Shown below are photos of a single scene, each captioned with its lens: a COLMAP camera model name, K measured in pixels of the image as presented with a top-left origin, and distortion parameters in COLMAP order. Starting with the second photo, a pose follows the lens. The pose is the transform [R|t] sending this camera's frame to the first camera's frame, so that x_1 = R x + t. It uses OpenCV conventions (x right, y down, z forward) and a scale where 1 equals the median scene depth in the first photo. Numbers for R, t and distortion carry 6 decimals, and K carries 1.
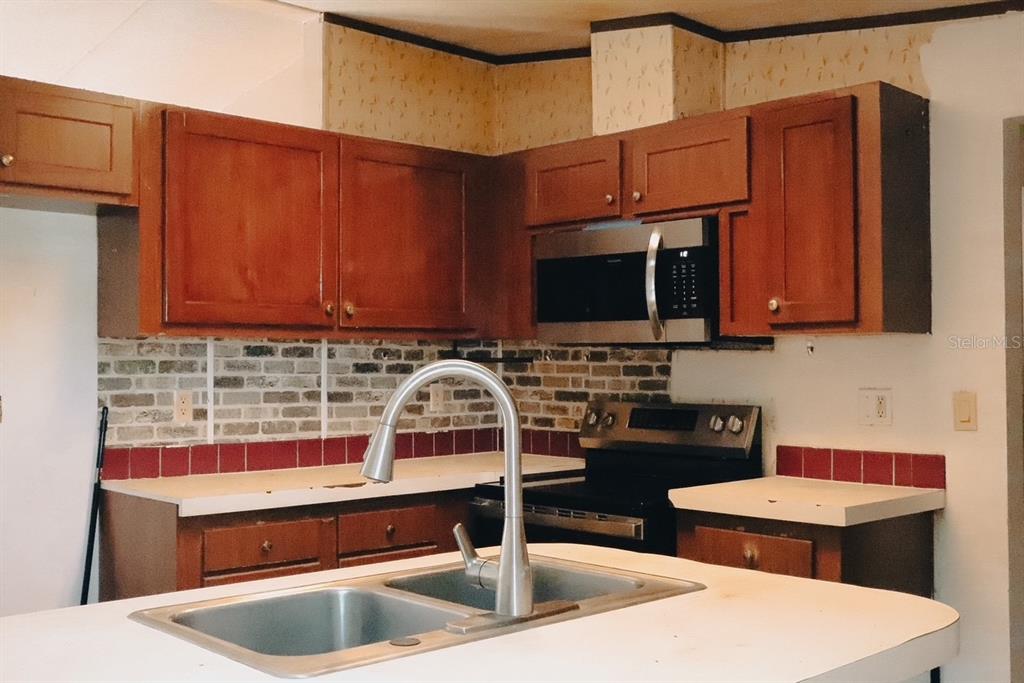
lens RADIAL K [[1111.6, 0, 512.0], [0, 1111.6, 341.5], [0, 0, 1]] dist [-0.021490, -0.002322]
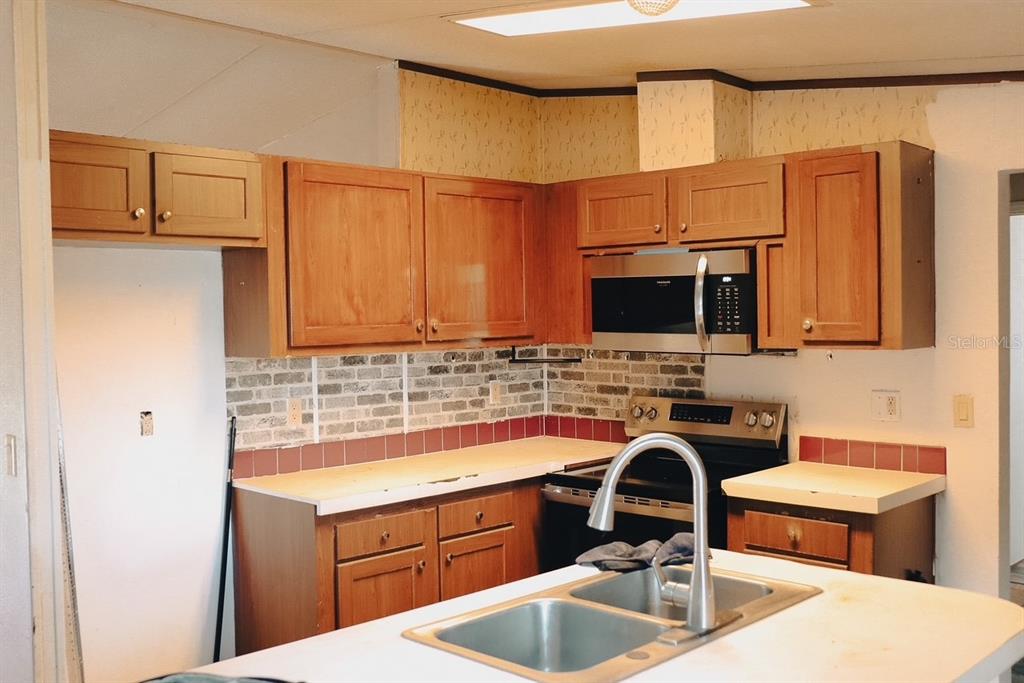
lens RADIAL K [[1029.1, 0, 512.0], [0, 1029.1, 341.5], [0, 0, 1]] dist [-0.052148, 0.007544]
pose [[0.998846, -0.015006, 0.045614, -0.118845], [0.012745, 0.998695, 0.049454, -0.066168], [-0.046296, -0.048816, 0.997734, -0.076887]]
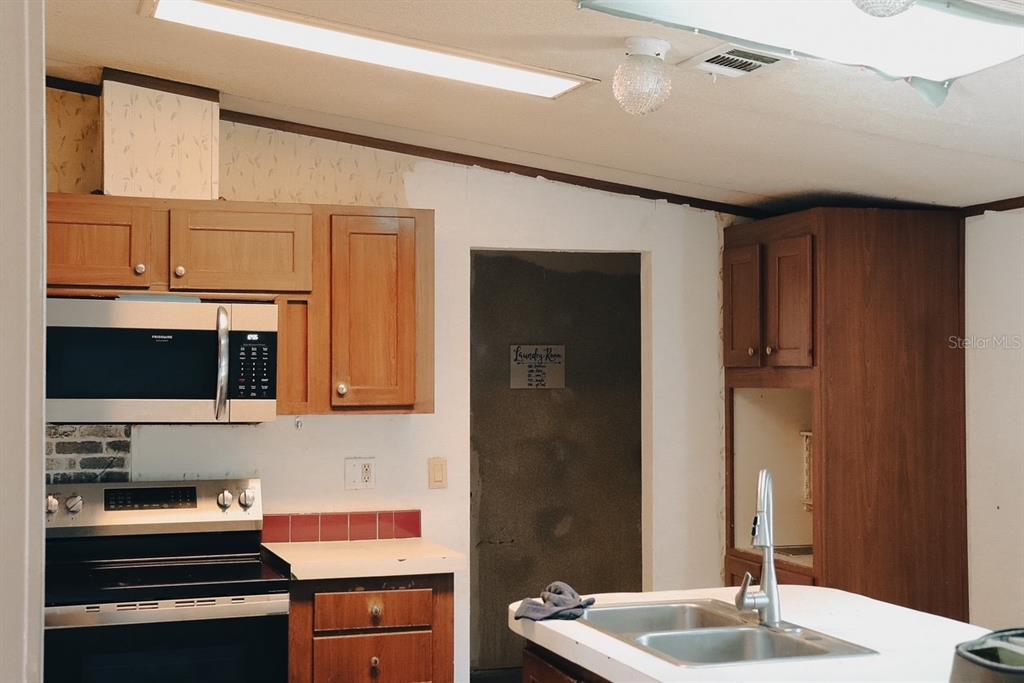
lens RADIAL K [[1512.8, 0, 512.0], [0, 1512.8, 341.5], [0, 0, 1]] dist [0.183075, -0.006365]
pose [[0.424788, 0.019361, 0.905086, -0.979804], [-0.023837, 0.999664, -0.010196, -0.062669], [-0.904979, -0.017243, 0.425106, 0.169392]]
